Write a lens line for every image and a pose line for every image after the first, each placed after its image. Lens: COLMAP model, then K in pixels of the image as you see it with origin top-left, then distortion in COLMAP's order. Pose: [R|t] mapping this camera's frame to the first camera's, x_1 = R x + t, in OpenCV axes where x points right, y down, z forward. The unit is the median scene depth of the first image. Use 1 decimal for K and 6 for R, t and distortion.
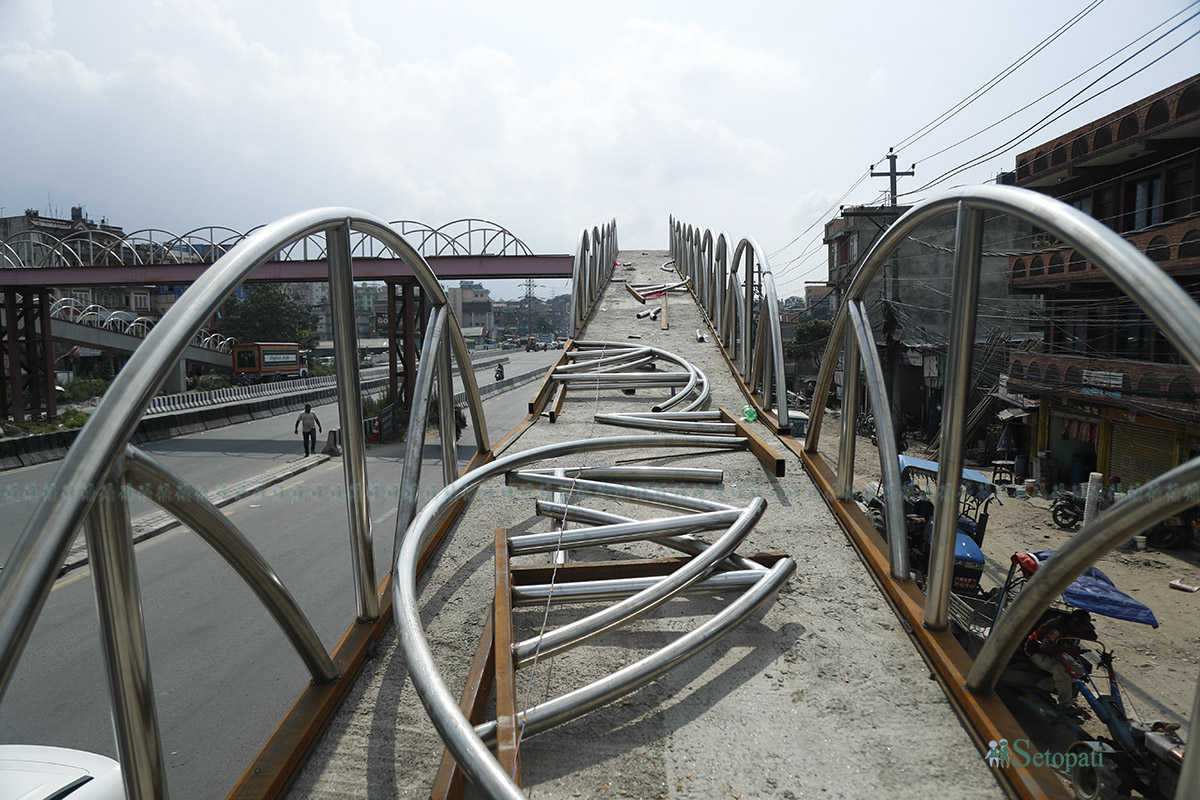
lens RADIAL K [[866.9, 0, 620.4], [0, 866.9, 404.6], [0, 0, 1]] dist [-0.135603, 0.095101]
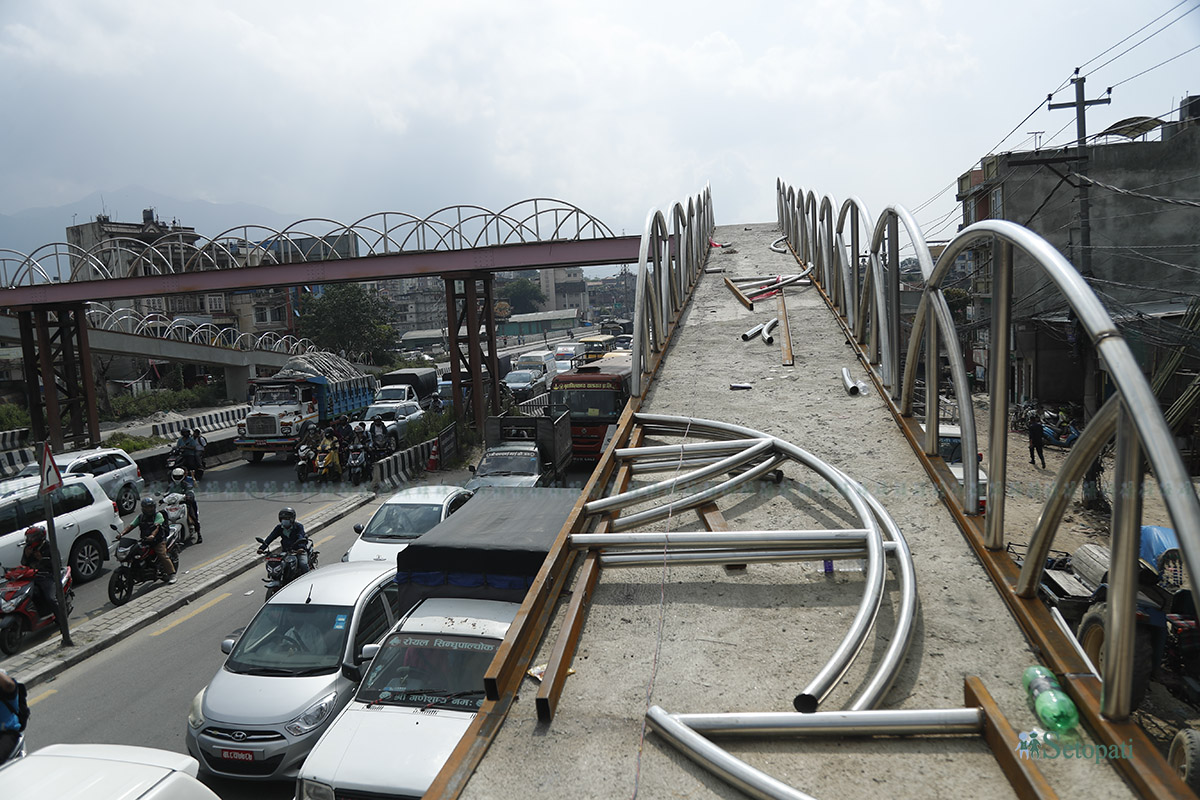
lens RADIAL K [[896.4, 0, 600.0], [0, 896.4, 400.0], [0, 0, 1]] dist [-0.121173, 0.106725]
pose [[0.989490, -0.034860, -0.140333, 0.003117], [0.037707, 0.999132, 0.017678, -0.040009], [0.139595, -0.022784, 0.989947, 0.175333]]
